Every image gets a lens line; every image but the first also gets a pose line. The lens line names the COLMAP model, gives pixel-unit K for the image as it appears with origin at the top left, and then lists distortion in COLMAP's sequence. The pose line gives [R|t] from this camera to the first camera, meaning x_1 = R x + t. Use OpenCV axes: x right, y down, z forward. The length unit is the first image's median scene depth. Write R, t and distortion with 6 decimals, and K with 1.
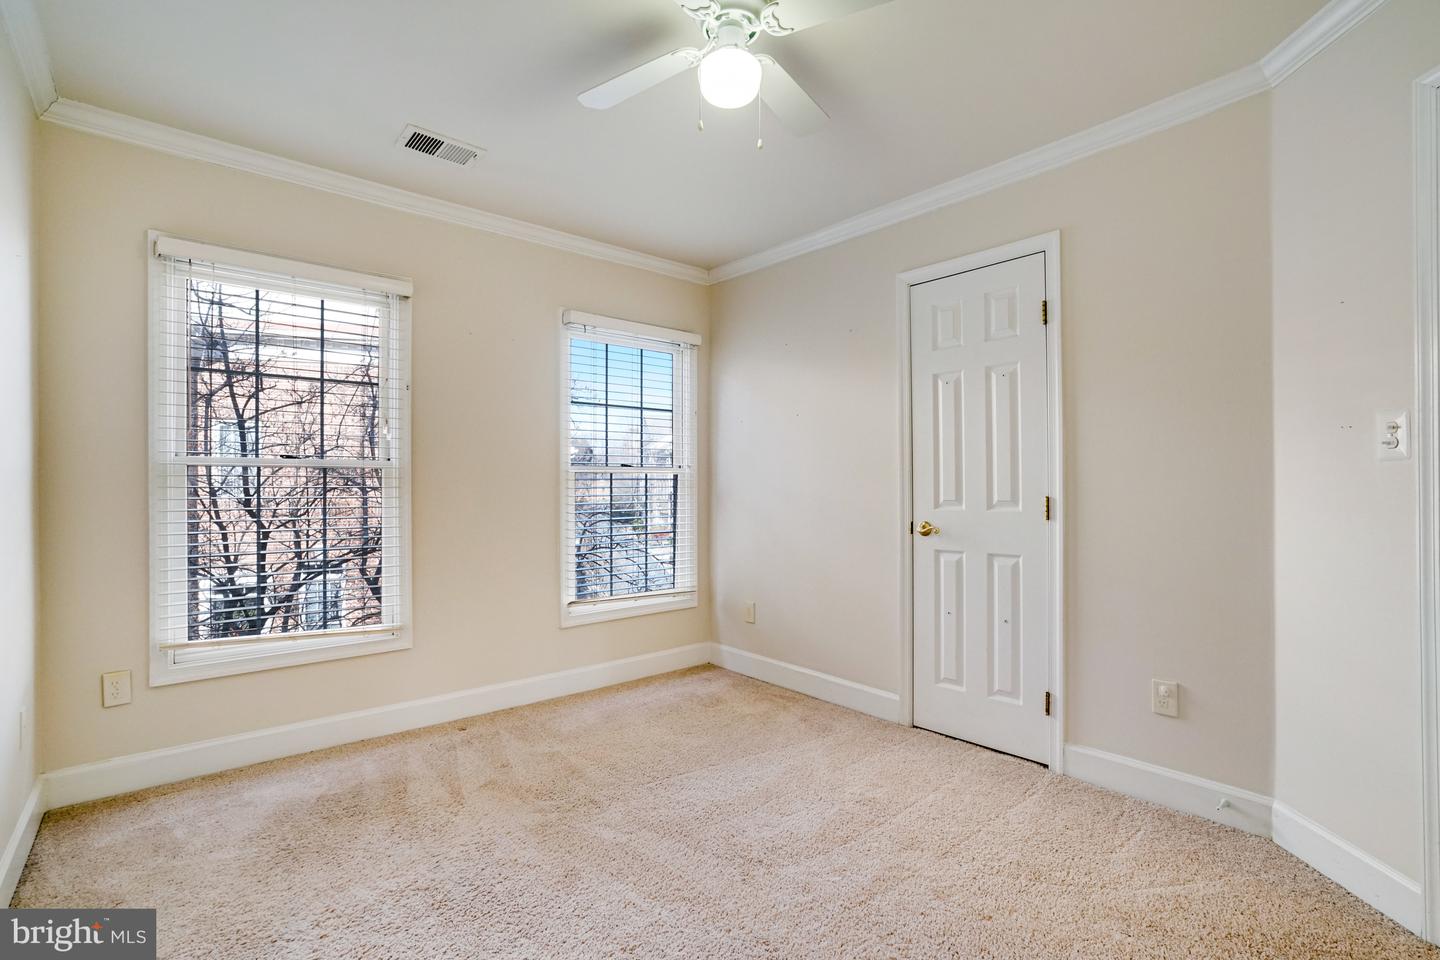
lens RADIAL K [[657.8, 0, 711.5], [0, 657.8, 488.0], [0, 0, 1]] dist [-0.051664, 0.025725]
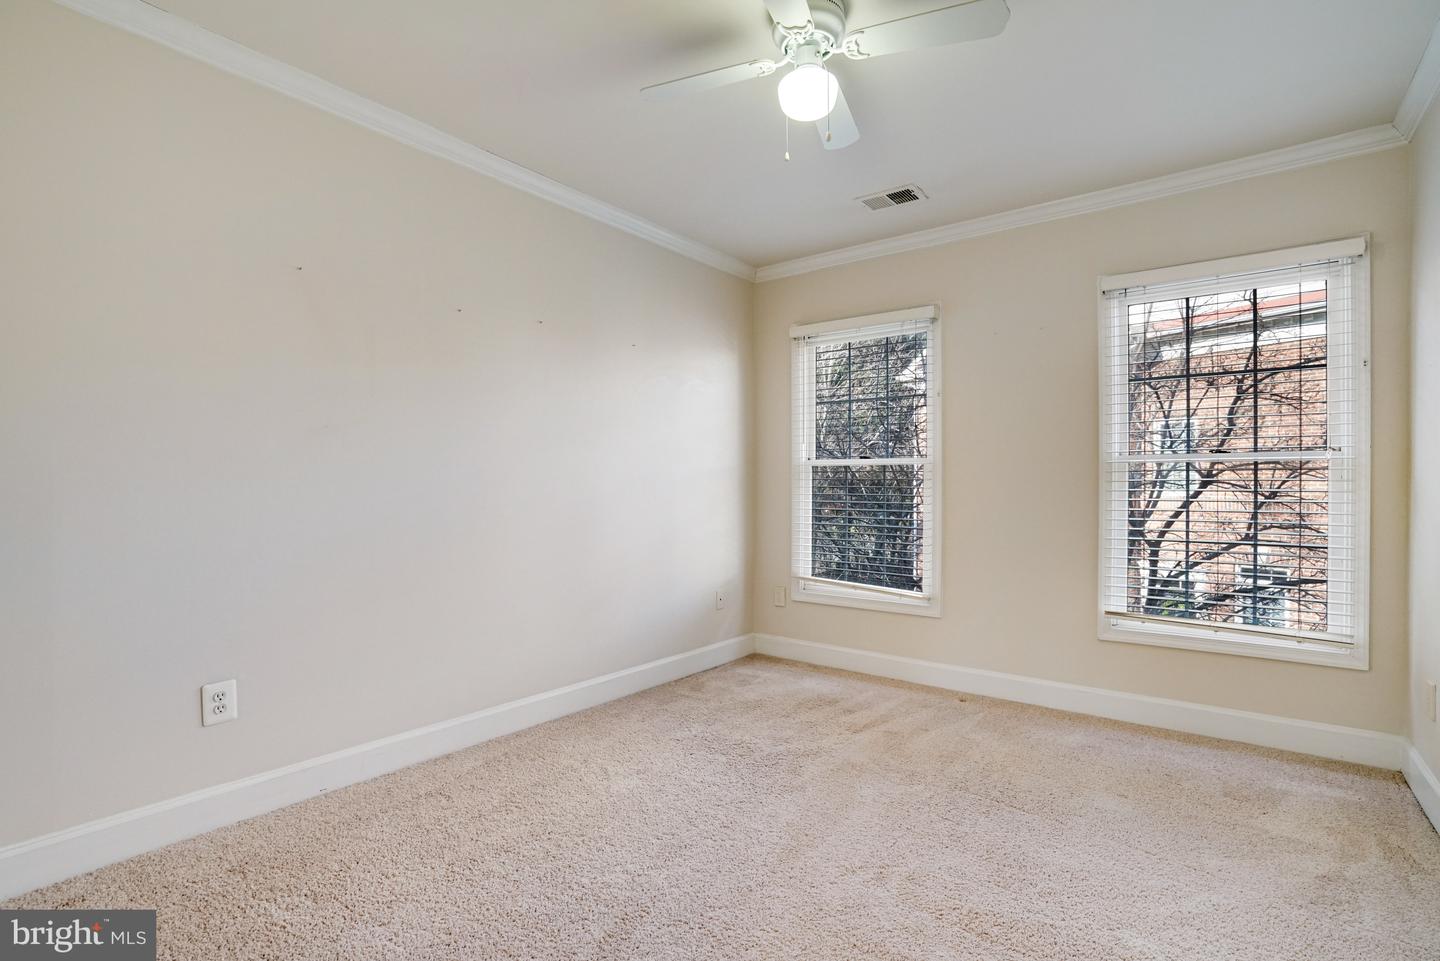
lens RADIAL K [[657.8, 0, 711.5], [0, 657.8, 488.5], [0, 0, 1]] dist [-0.051664, 0.025725]
pose [[0.211436, 0.009889, -0.977342, 0.641801], [-0.005585, 0.999945, 0.008910, 0.006305], [0.977376, 0.003574, 0.211480, 0.377791]]
